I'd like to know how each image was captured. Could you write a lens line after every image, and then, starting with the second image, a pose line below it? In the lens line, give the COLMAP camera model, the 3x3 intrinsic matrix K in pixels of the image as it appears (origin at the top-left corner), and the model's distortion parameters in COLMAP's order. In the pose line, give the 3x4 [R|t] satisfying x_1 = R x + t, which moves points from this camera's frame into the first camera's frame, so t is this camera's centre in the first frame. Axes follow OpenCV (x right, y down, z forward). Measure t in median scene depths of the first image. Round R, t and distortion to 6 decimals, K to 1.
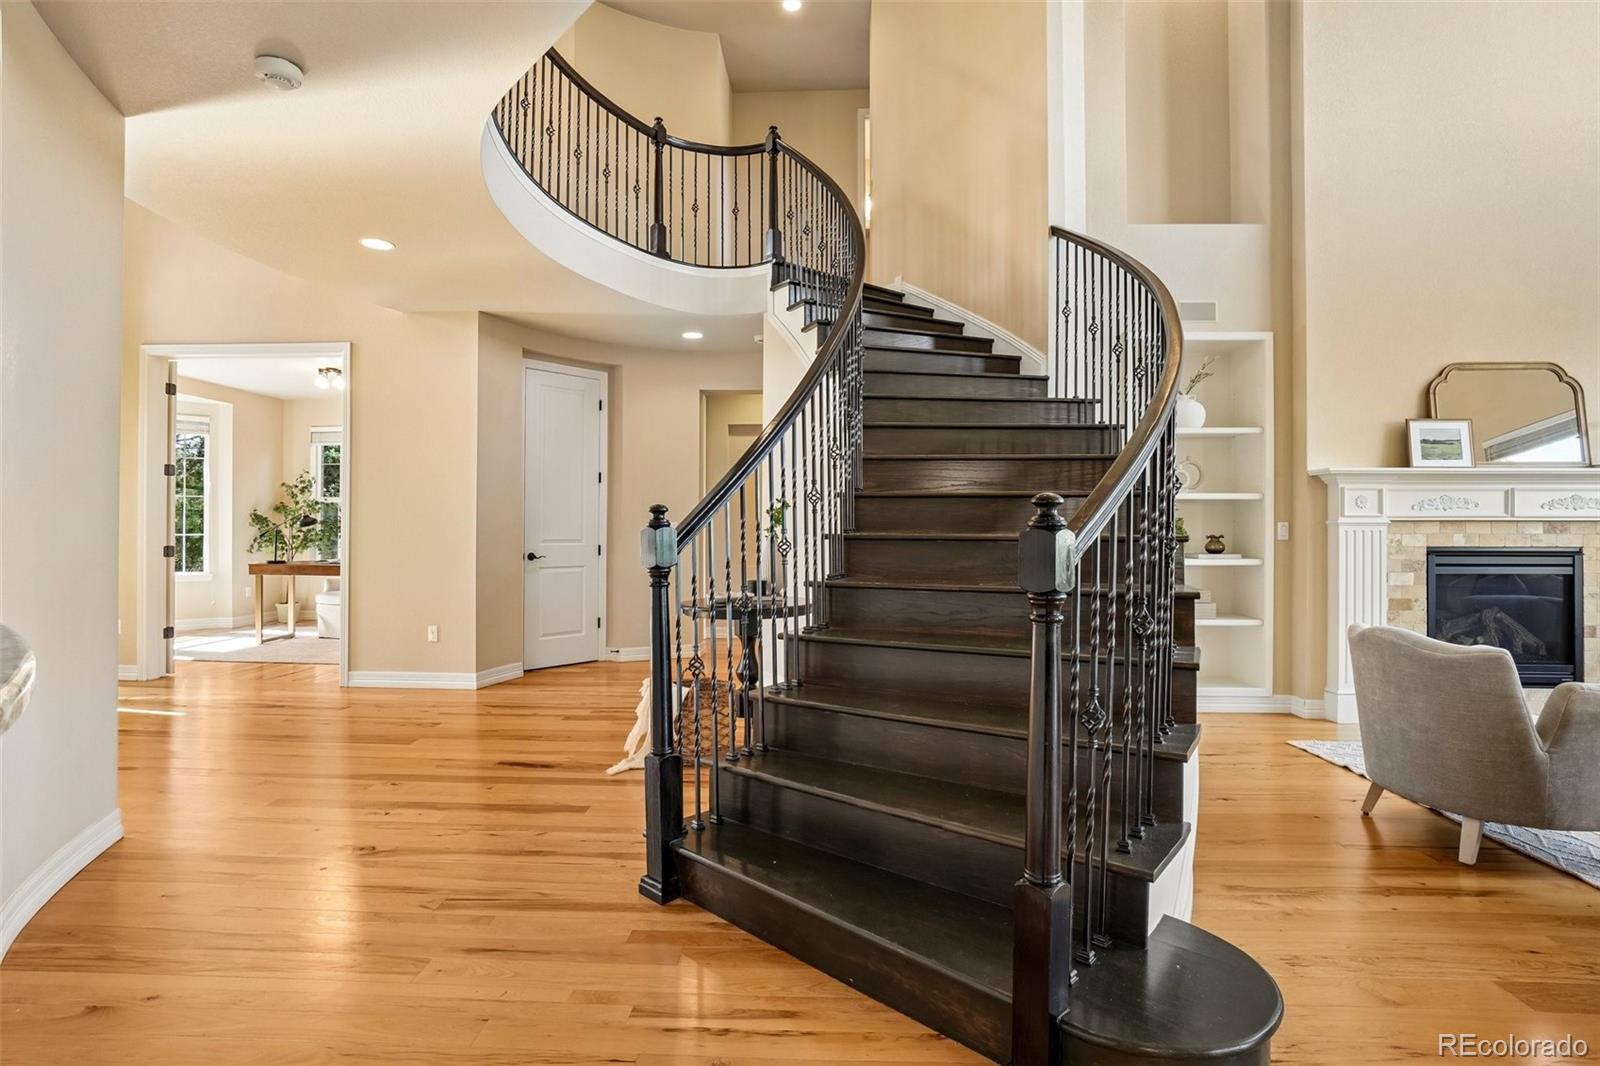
lens RADIAL K [[782.2, 0, 798.8], [0, 782.2, 521.5], [0, 0, 1]] dist [-0.057935, 0.025516]
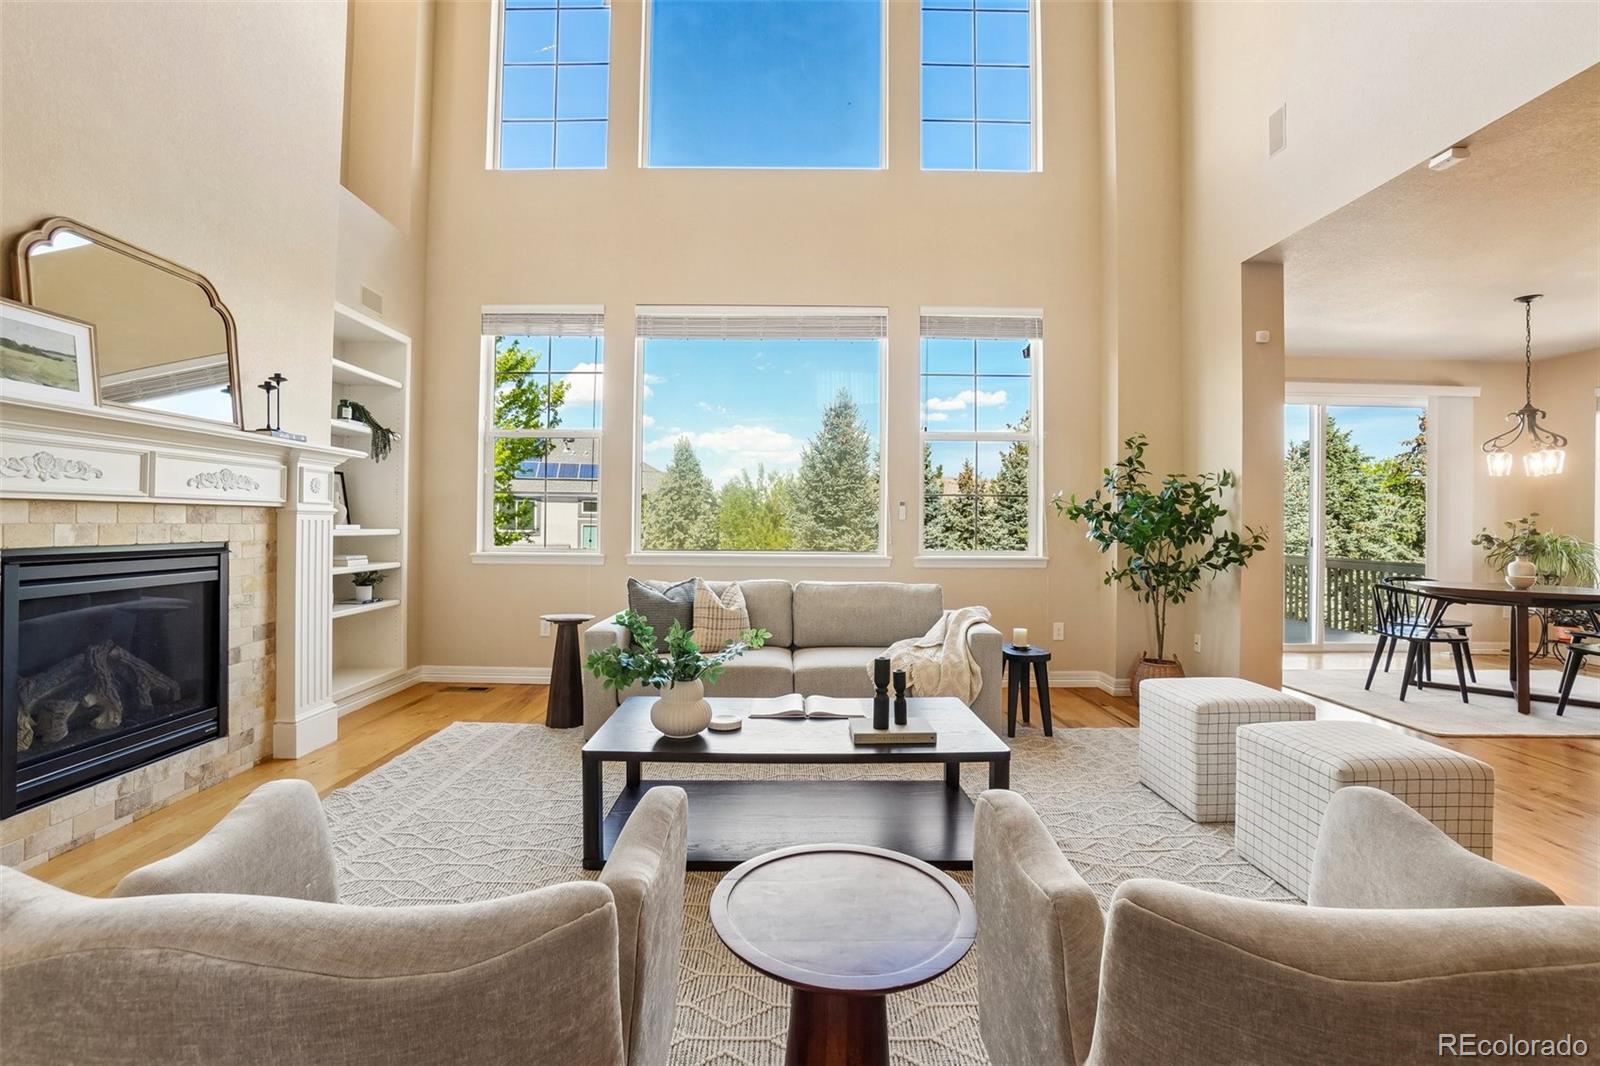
lens RADIAL K [[724.7, 0, 796.2], [0, 724.7, 520.6], [0, 0, 1]] dist [-0.063236, 0.021119]
pose [[-0.065238, 0.000405, 0.997870, 0.323773], [-0.019083, 0.999817, -0.001654, 0.004258], [-0.997687, -0.019150, -0.065218, 0.494612]]
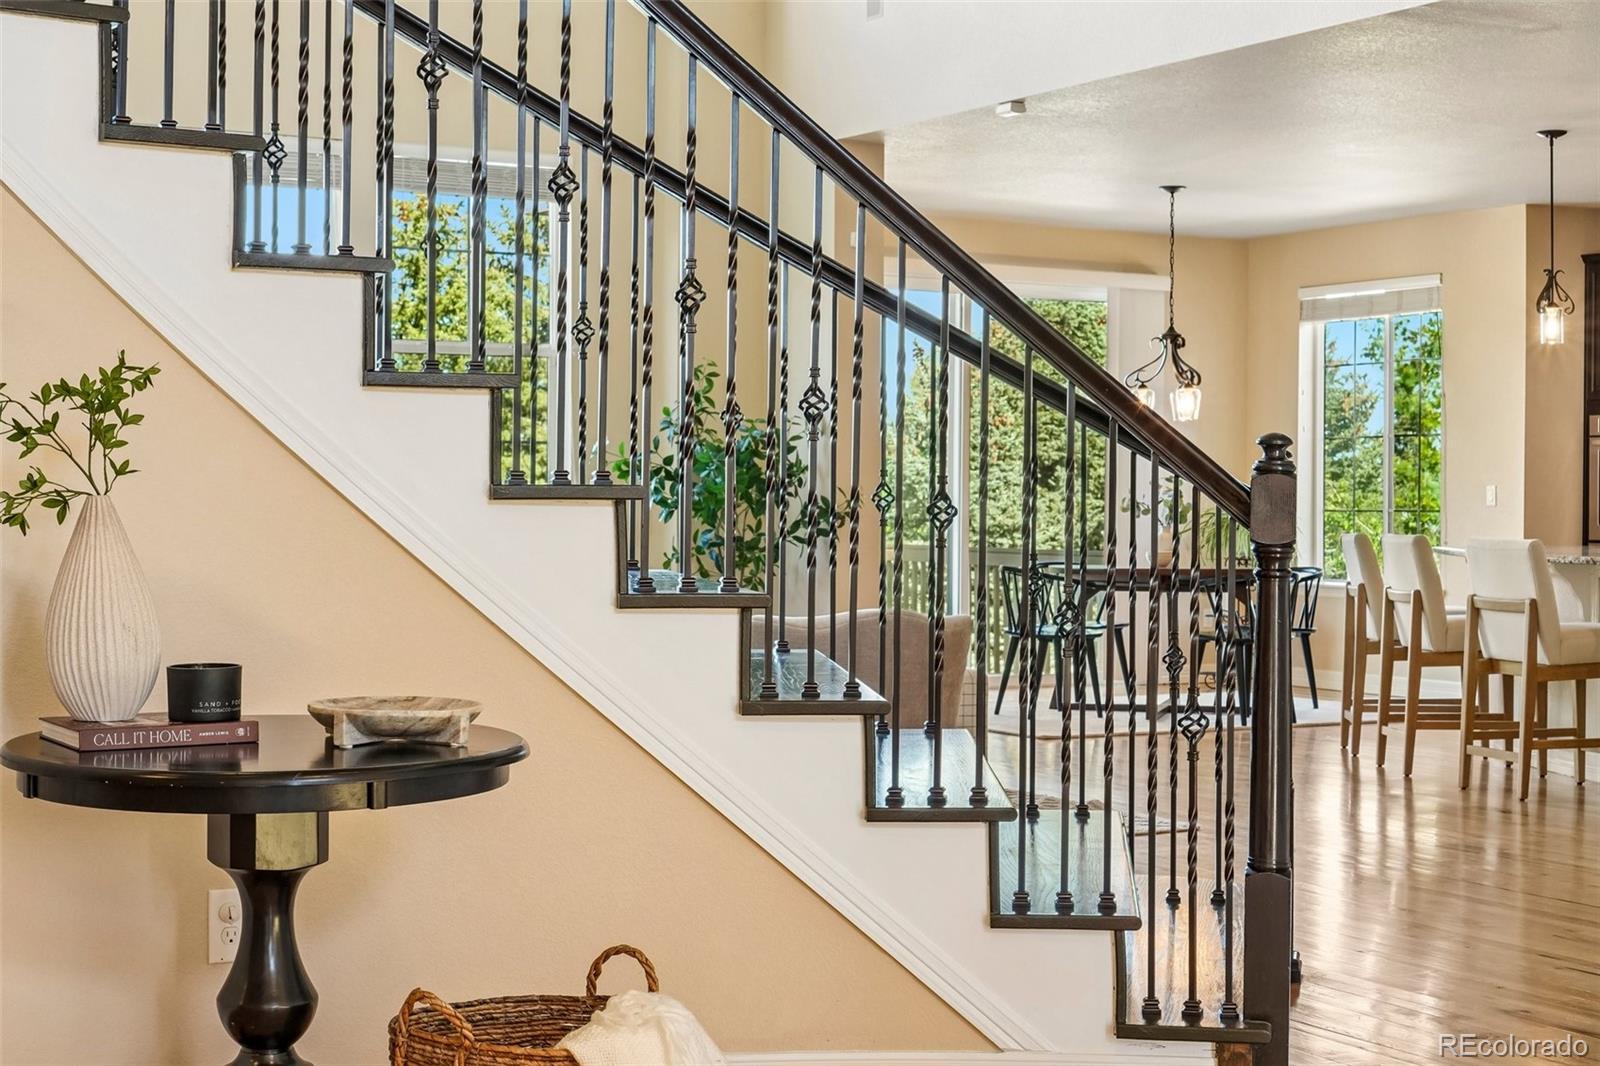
lens RADIAL K [[2437.0, 0, 804.1], [0, 2437.0, 510.2], [0, 0, 1]] dist [-0.004412, -0.132731]
pose [[-0.546678, -0.009036, 0.837294, -0.801476], [-0.014236, 0.999898, 0.001496, 0.018962], [-0.837222, -0.011102, -0.546751, 1.200999]]
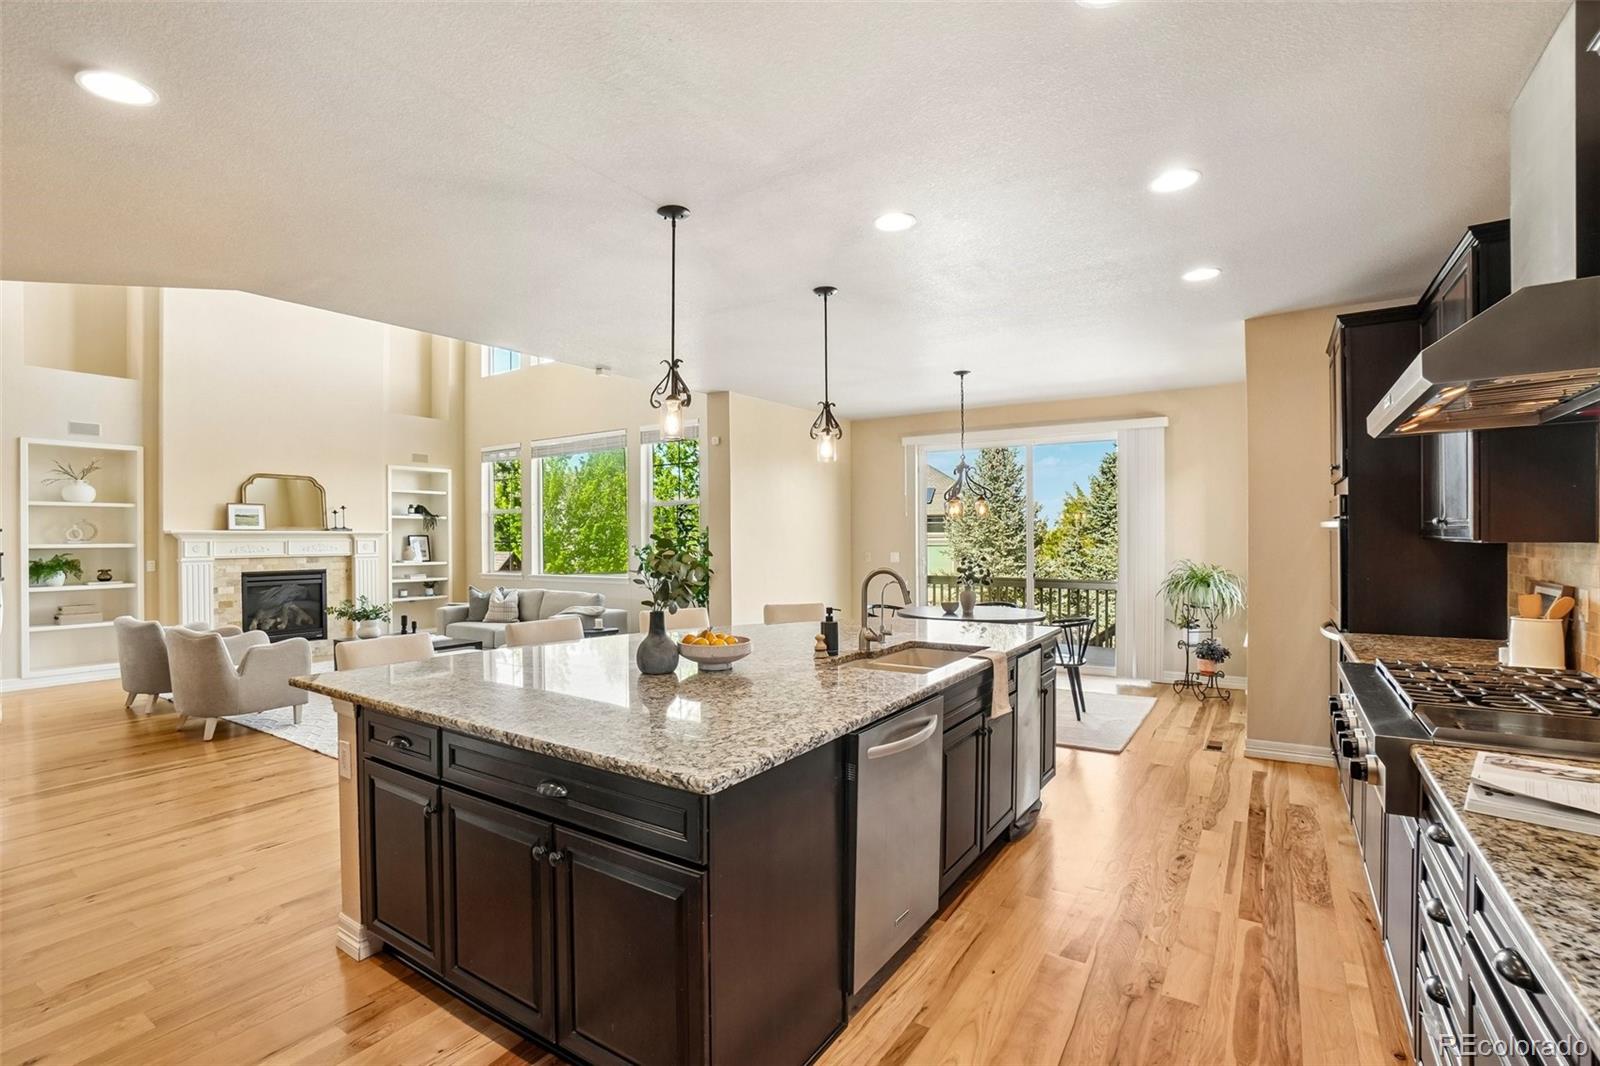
lens RADIAL K [[747.4, 0, 785.8], [0, 747.4, 541.9], [0, 0, 1]] dist [-0.068546, 0.026259]
pose [[0.506026, -0.010252, 0.862457, -0.025330], [0.001333, 0.999937, 0.011105, -0.058742], [-0.862517, -0.004470, 0.506008, -1.040052]]
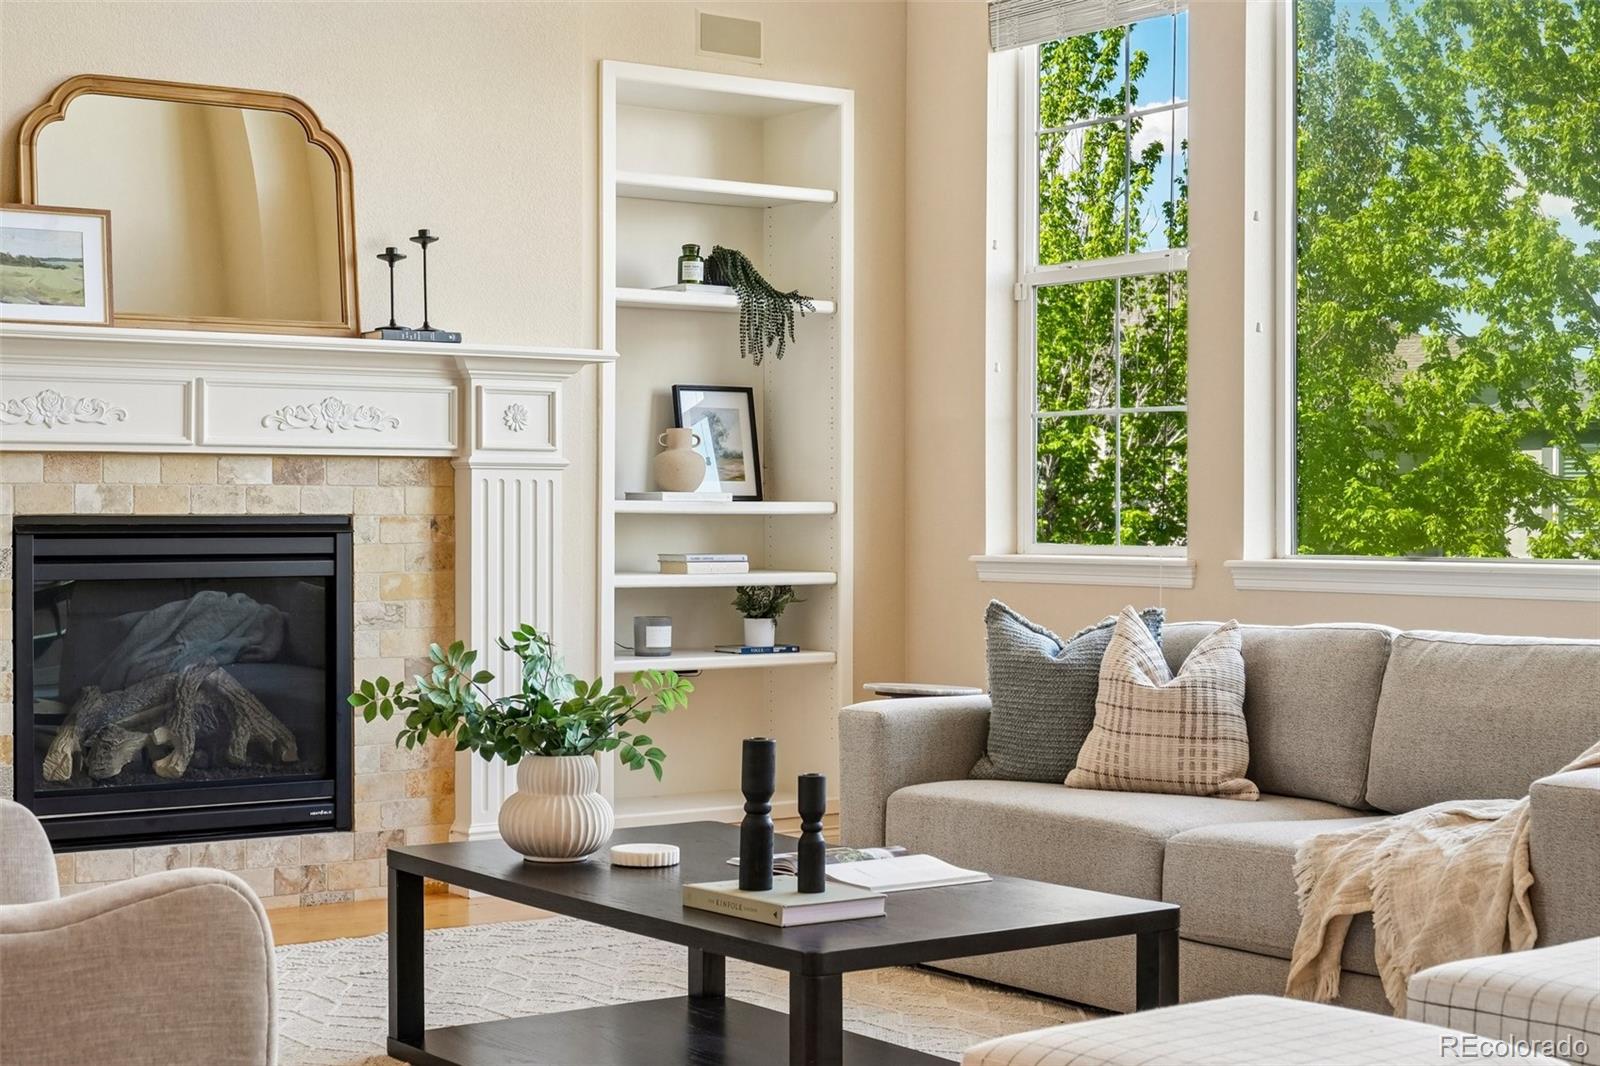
lens RADIAL K [[2437.0, 0, 804.1], [0, 2437.0, 510.2], [0, 0, 1]] dist [-0.004412, -0.132731]
pose [[0.785839, -0.001962, 0.618428, 0.349187], [-0.003549, 0.999964, 0.007682, 0.018945], [-0.618421, -0.008232, 0.785804, -0.300313]]
